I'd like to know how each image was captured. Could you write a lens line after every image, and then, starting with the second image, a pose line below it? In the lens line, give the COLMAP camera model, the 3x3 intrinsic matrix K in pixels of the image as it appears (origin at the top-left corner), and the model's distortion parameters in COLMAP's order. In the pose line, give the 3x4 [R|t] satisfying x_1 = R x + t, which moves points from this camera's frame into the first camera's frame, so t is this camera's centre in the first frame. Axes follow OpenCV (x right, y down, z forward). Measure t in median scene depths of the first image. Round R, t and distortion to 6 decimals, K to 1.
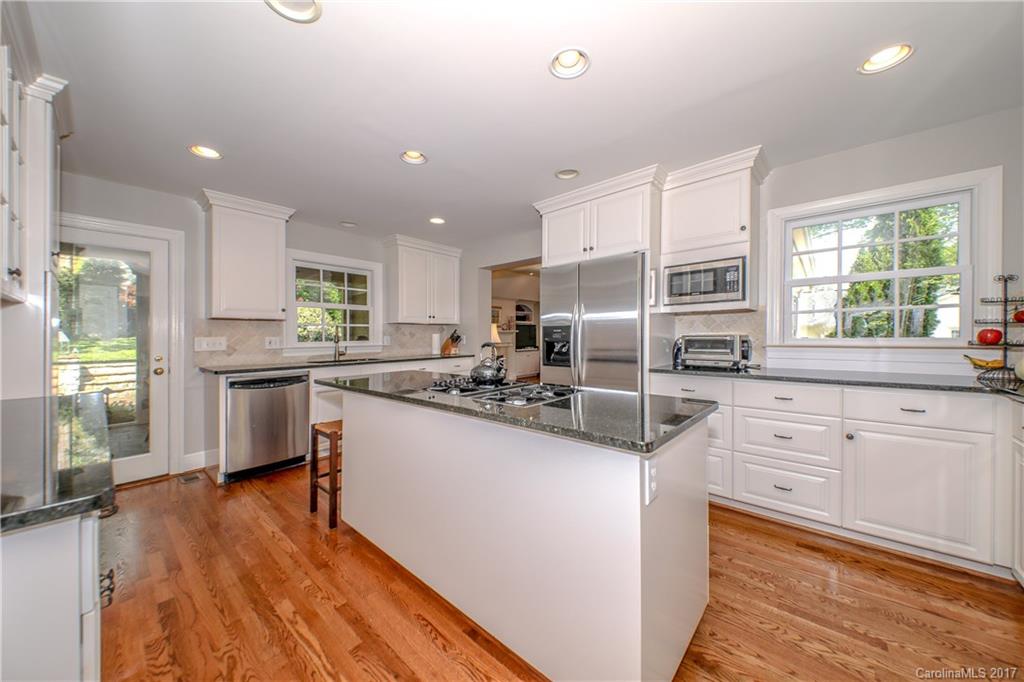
lens RADIAL K [[358.0, 0, 510.3], [0, 358.0, 333.8], [0, 0, 1]] dist [0.024740, -0.010664]
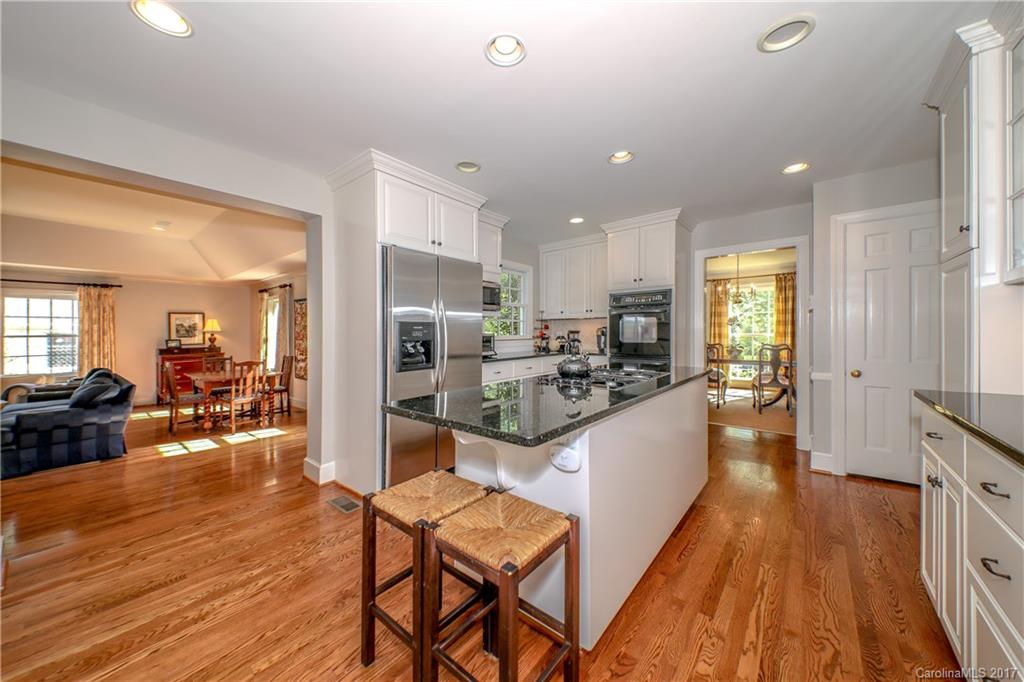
lens RADIAL K [[358.0, 0, 510.3], [0, 358.0, 333.8], [0, 0, 1]] dist [0.024740, -0.010664]
pose [[-0.029255, 0.003652, 0.999565, -1.440133], [0.005998, 0.999976, -0.003478, 0.019109], [-0.999554, 0.005894, -0.029277, 1.577923]]
